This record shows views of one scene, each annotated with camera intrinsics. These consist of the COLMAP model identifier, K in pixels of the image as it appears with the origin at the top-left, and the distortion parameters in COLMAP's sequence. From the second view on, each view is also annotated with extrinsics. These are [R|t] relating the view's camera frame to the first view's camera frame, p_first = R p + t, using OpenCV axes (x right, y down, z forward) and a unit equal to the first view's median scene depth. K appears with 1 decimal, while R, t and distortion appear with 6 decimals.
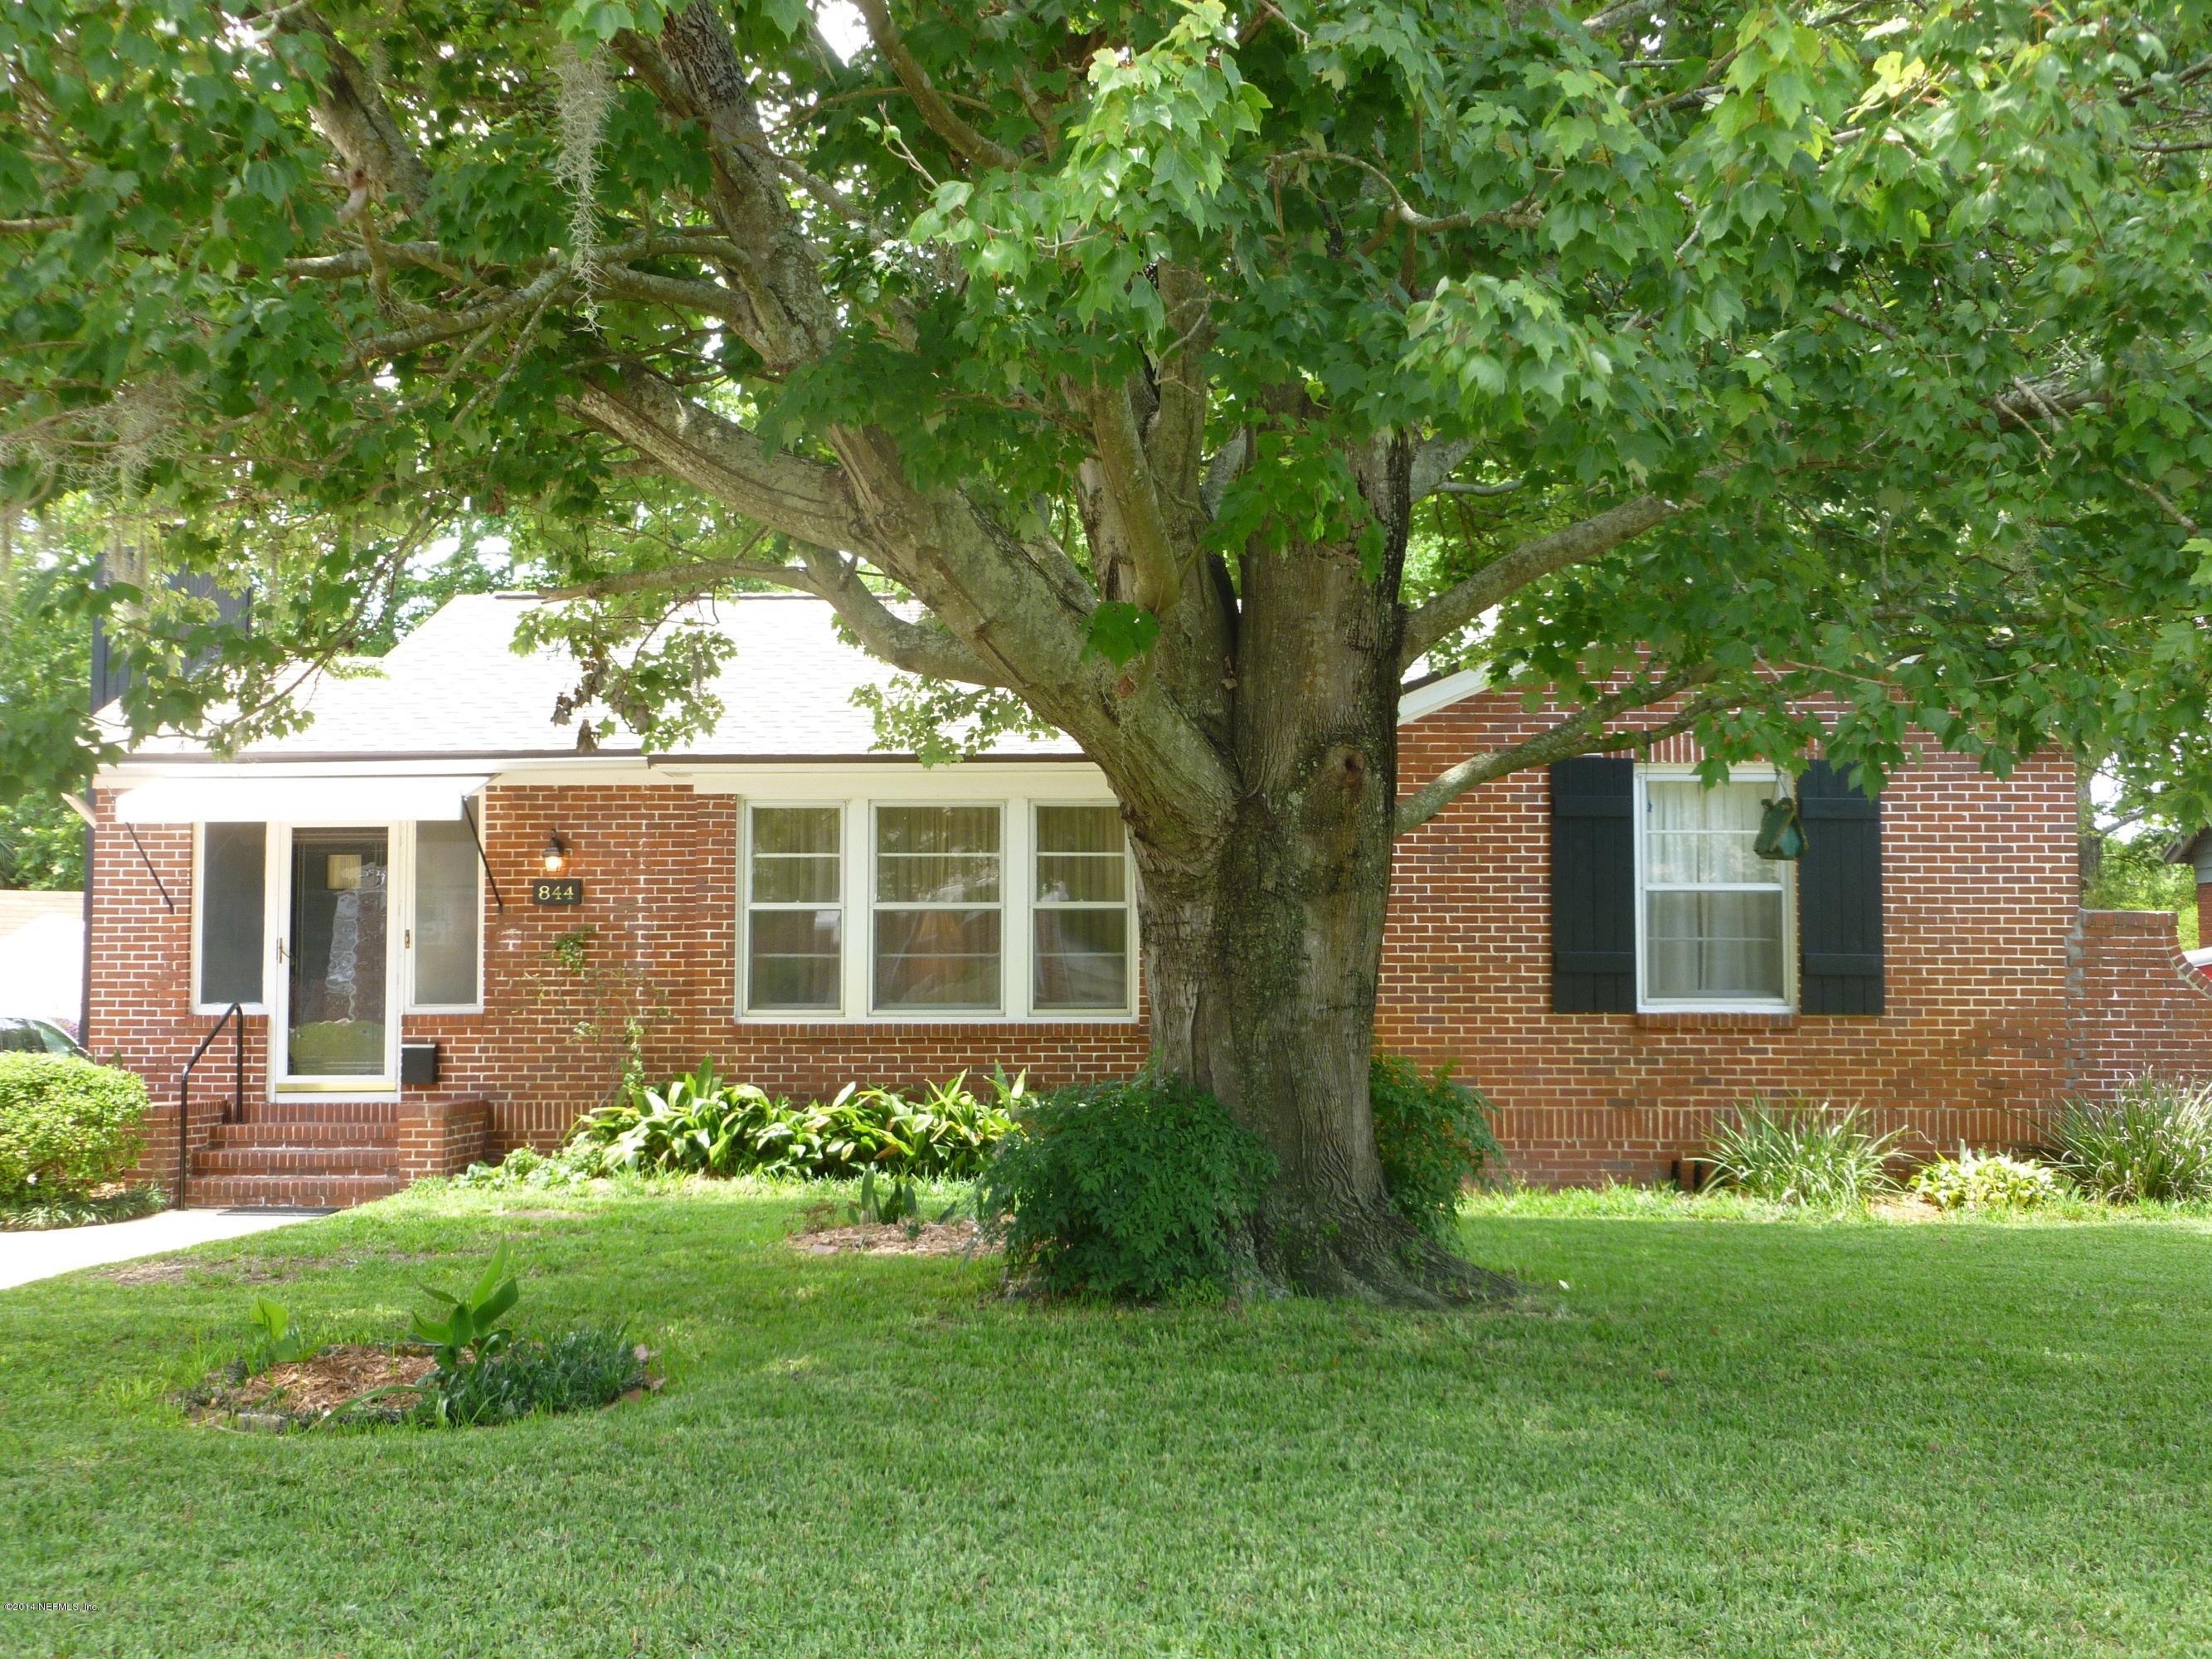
lens RADIAL K [[2432.0, 0, 1106.5], [0, 2432.0, 823.9], [0, 0, 1]] dist [-0.001616, 0.000000]
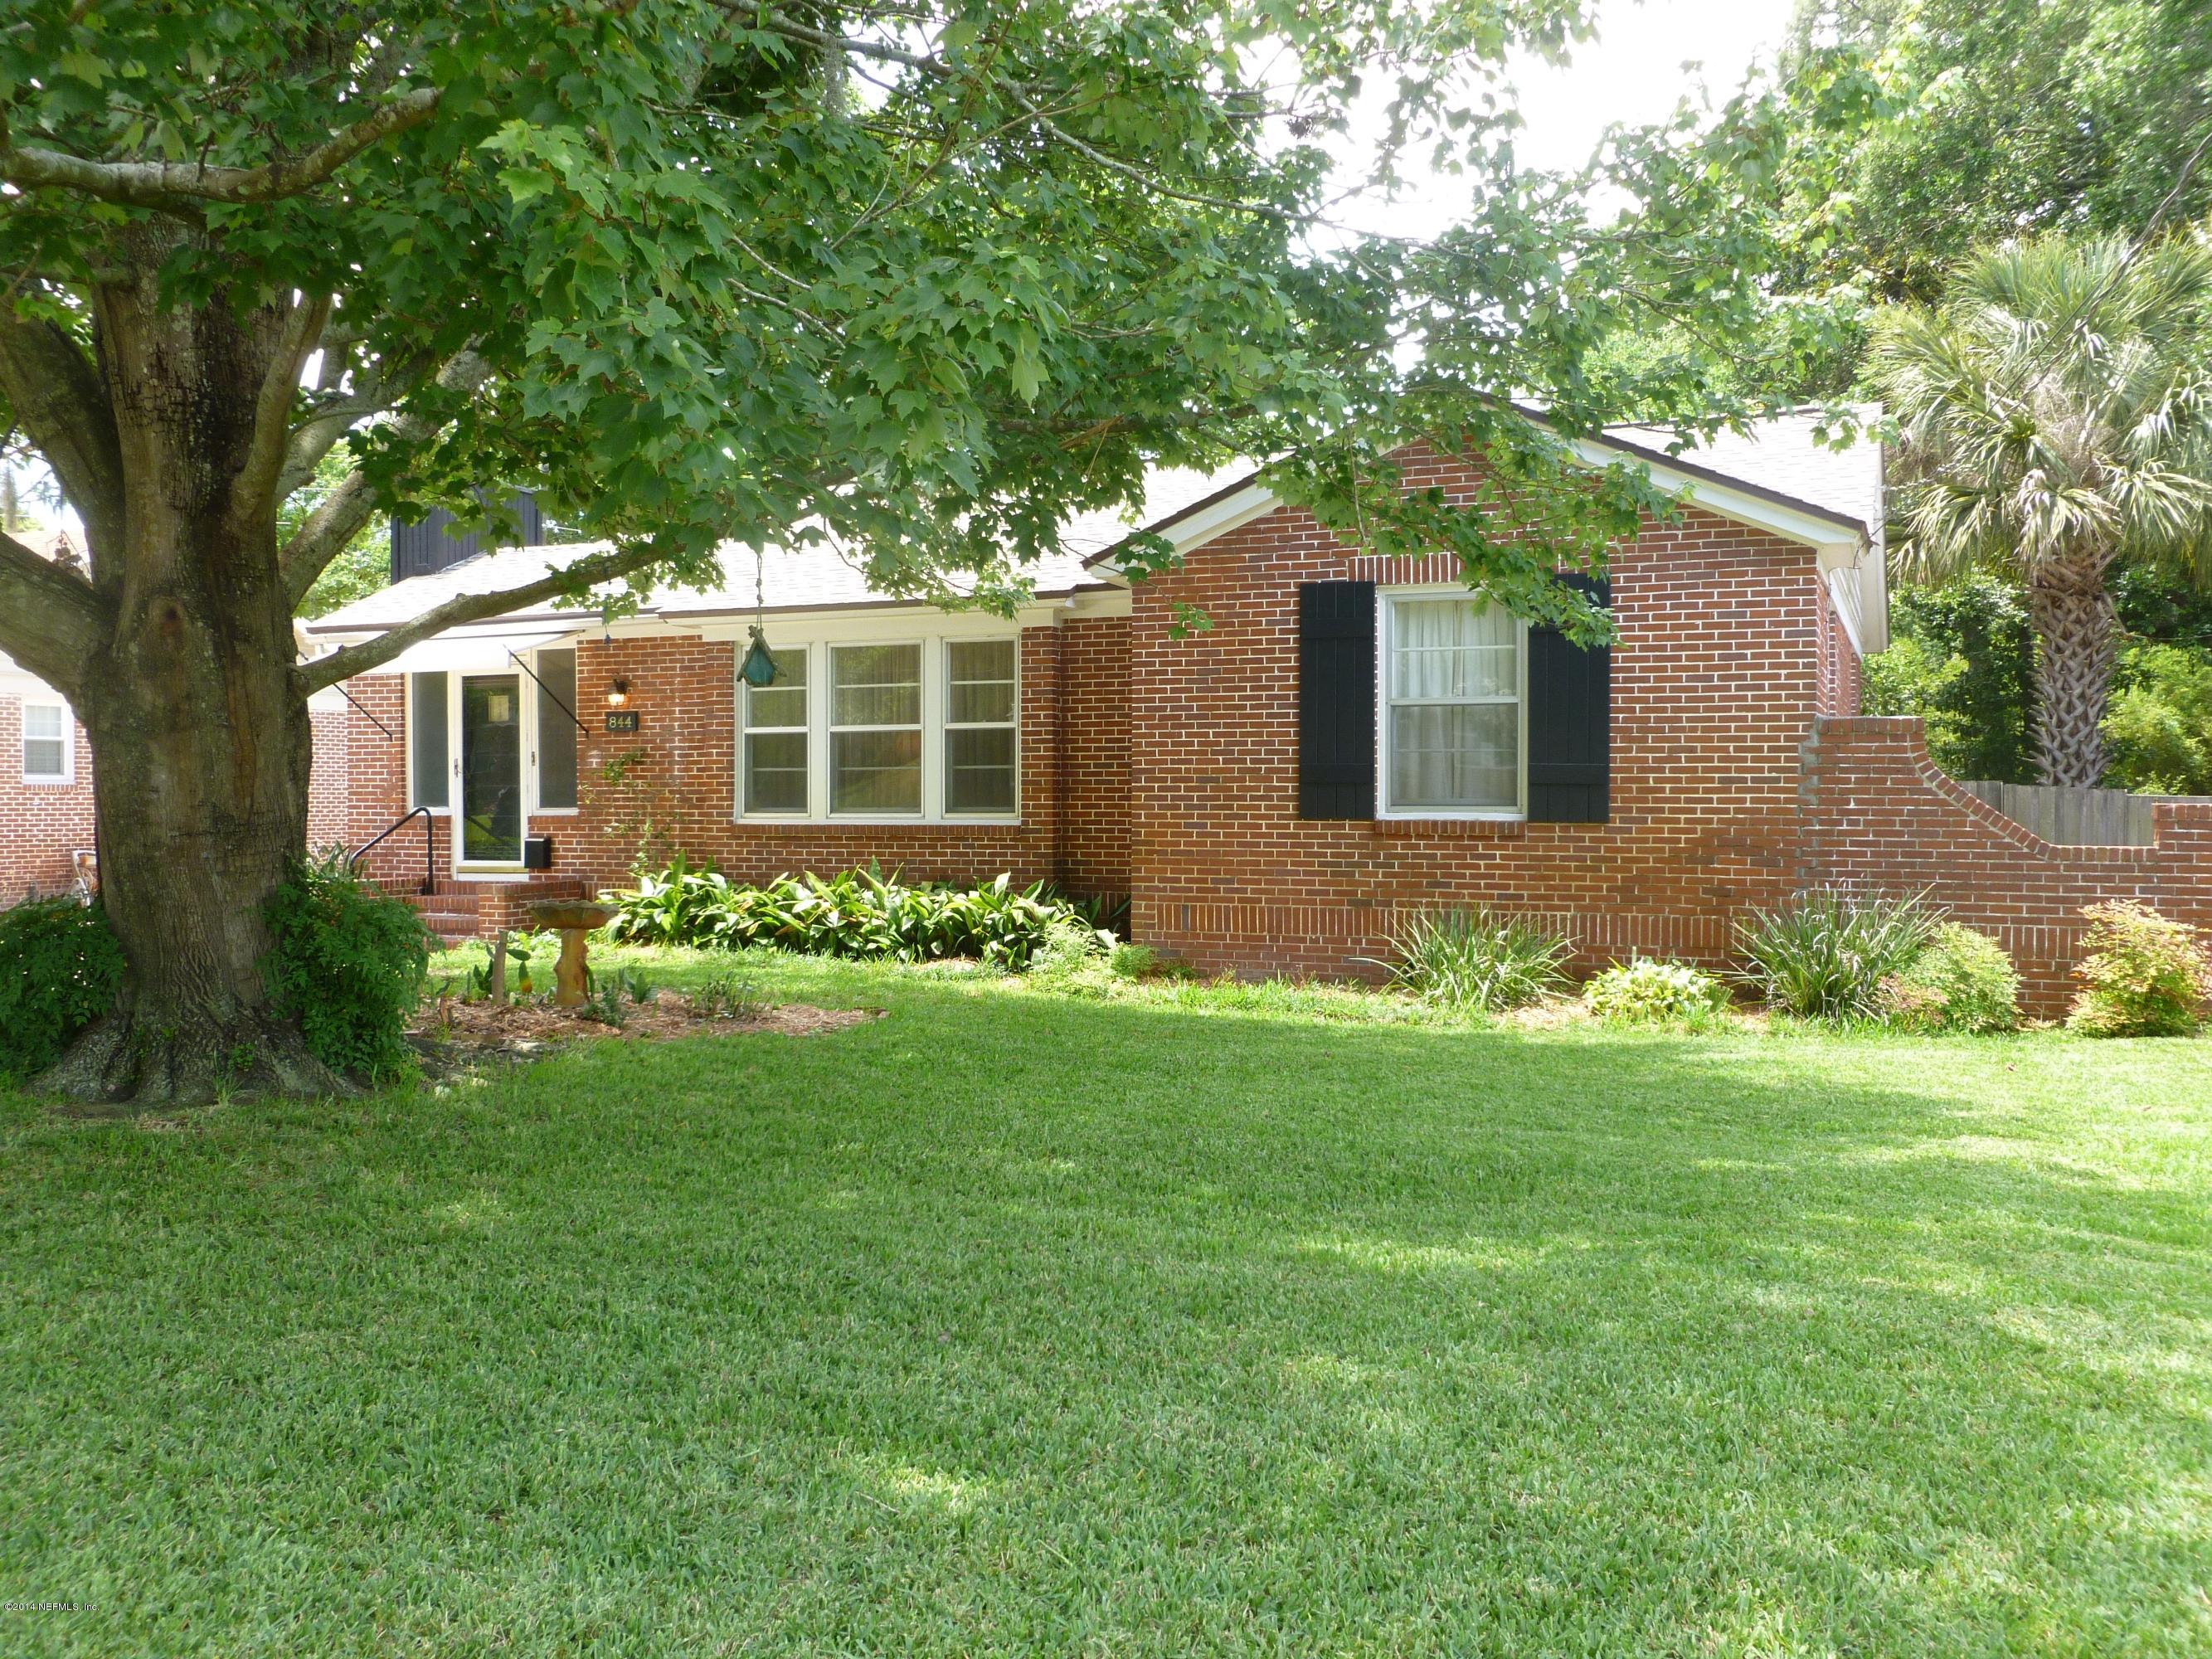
lens RADIAL K [[1865.1, 0, 1100.8], [0, 1865.1, 771.8], [0, 0, 1]] dist [-0.031397, -0.006715]
pose [[0.923327, -0.005541, -0.383976, 0.419900], [0.030163, 0.997853, 0.058131, 0.005366], [0.382829, -0.065256, 0.921512, 0.199140]]
